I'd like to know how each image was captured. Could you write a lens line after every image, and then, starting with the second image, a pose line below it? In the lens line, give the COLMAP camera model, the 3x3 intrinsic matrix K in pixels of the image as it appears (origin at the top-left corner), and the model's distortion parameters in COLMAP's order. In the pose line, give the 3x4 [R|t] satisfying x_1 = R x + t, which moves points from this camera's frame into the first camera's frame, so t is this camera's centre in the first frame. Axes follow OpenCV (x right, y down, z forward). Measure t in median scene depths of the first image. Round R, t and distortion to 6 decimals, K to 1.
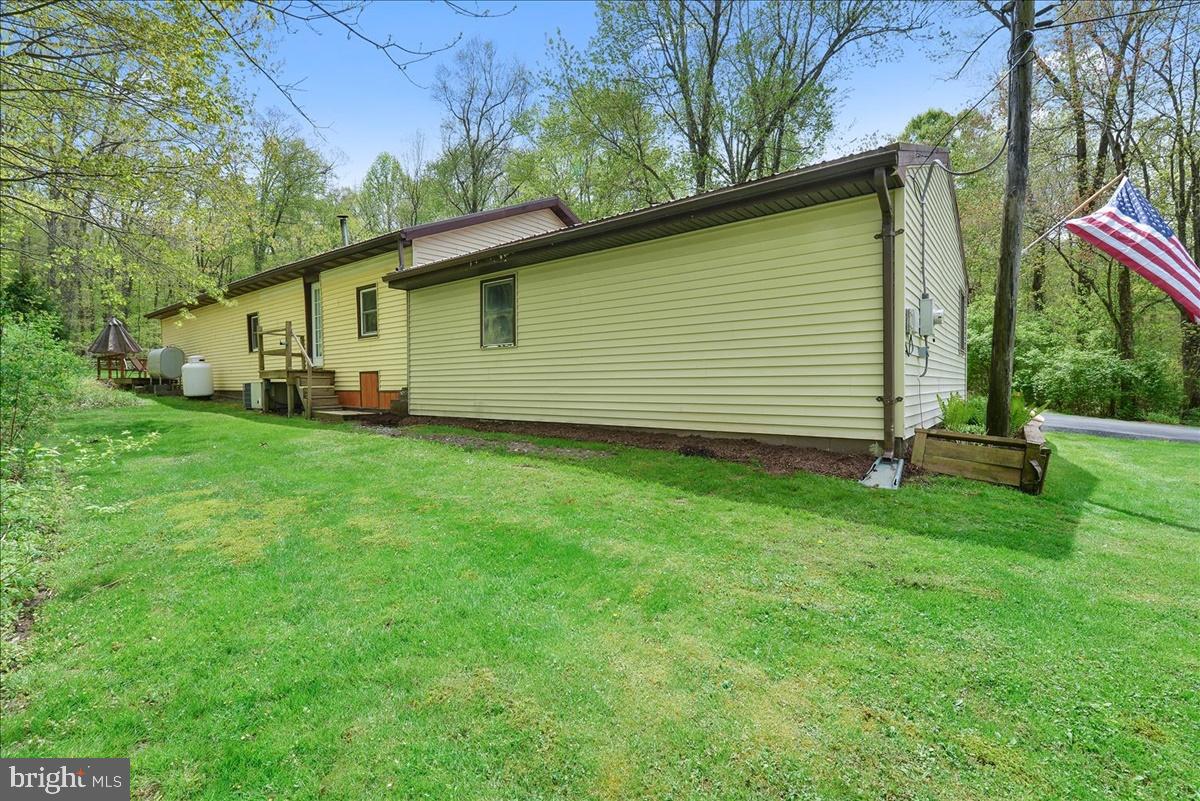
lens RADIAL K [[531.5, 0, 593.5], [0, 531.5, 398.2], [0, 0, 1]] dist [-0.001169, -0.010534]
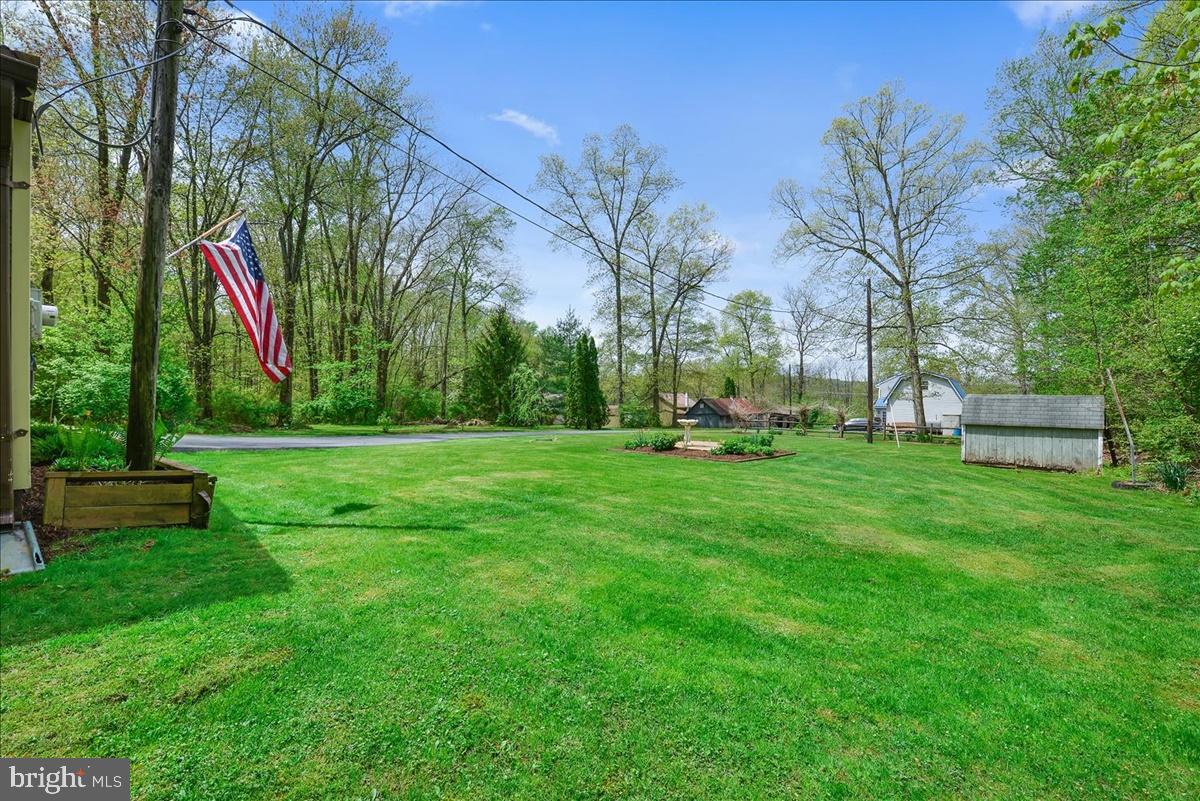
lens RADIAL K [[531.5, 0, 593.5], [0, 531.5, 398.2], [0, 0, 1]] dist [-0.001169, -0.010534]
pose [[0.013692, 0.000588, 0.999906, -0.076691], [0.014461, 0.999895, -0.000786, -0.031205], [-0.999802, 0.014471, 0.013683, 0.265430]]
